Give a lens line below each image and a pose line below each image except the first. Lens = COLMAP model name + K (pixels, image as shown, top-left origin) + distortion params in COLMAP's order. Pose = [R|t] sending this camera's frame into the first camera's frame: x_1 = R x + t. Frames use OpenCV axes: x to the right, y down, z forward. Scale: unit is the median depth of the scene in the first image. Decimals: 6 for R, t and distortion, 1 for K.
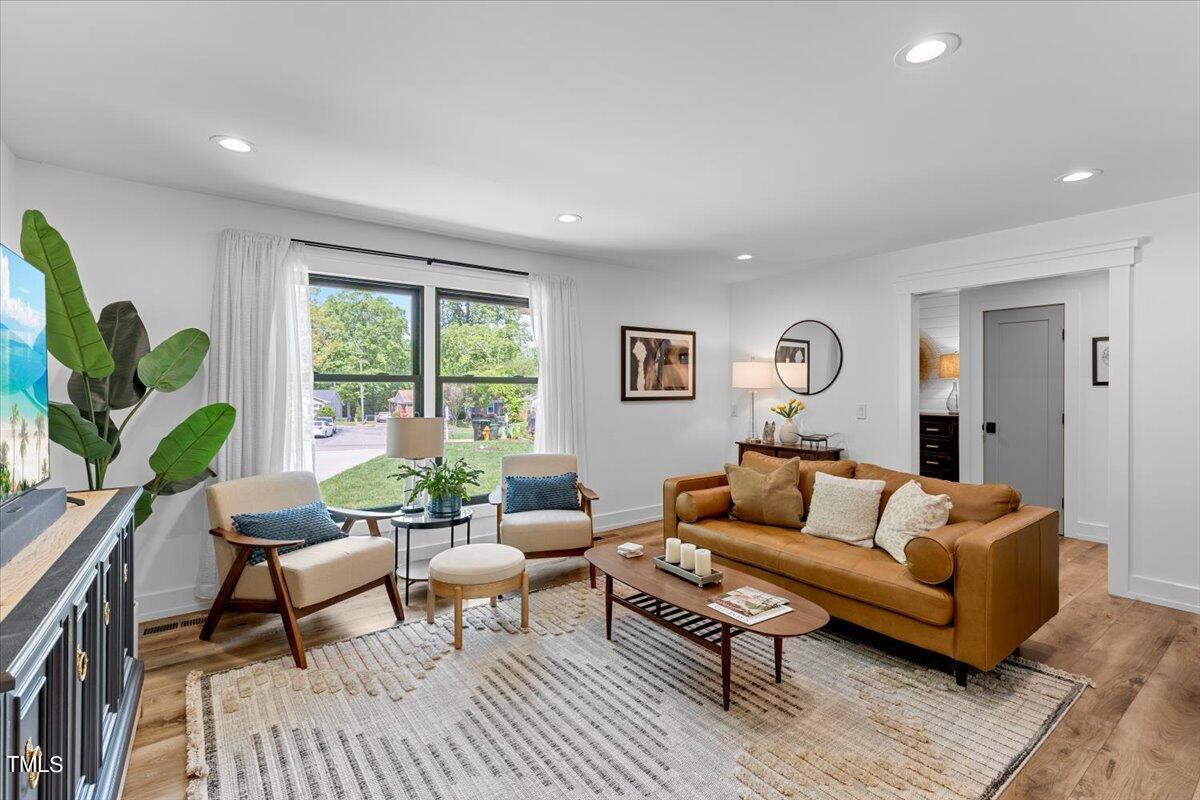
lens RADIAL K [[538.7, 0, 603.5], [0, 538.7, 396.6], [0, 0, 1]] dist [0.006685, -0.001130]
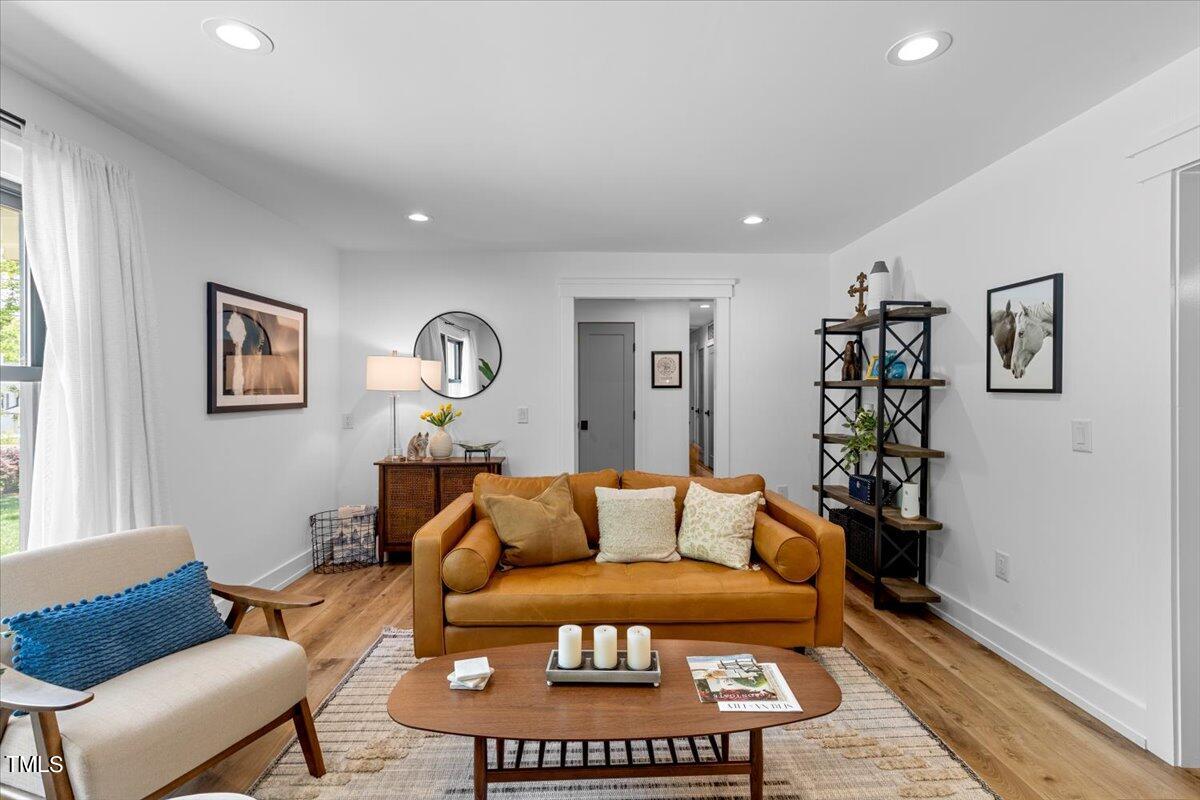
lens RADIAL K [[538.7, 0, 603.5], [0, 538.7, 396.6], [0, 0, 1]] dist [0.006685, -0.001130]
pose [[0.570989, -0.010271, 0.820893, -0.203824], [0.015993, 0.999871, 0.001386, -0.004003], [-0.820802, 0.012338, 0.571080, 0.337425]]
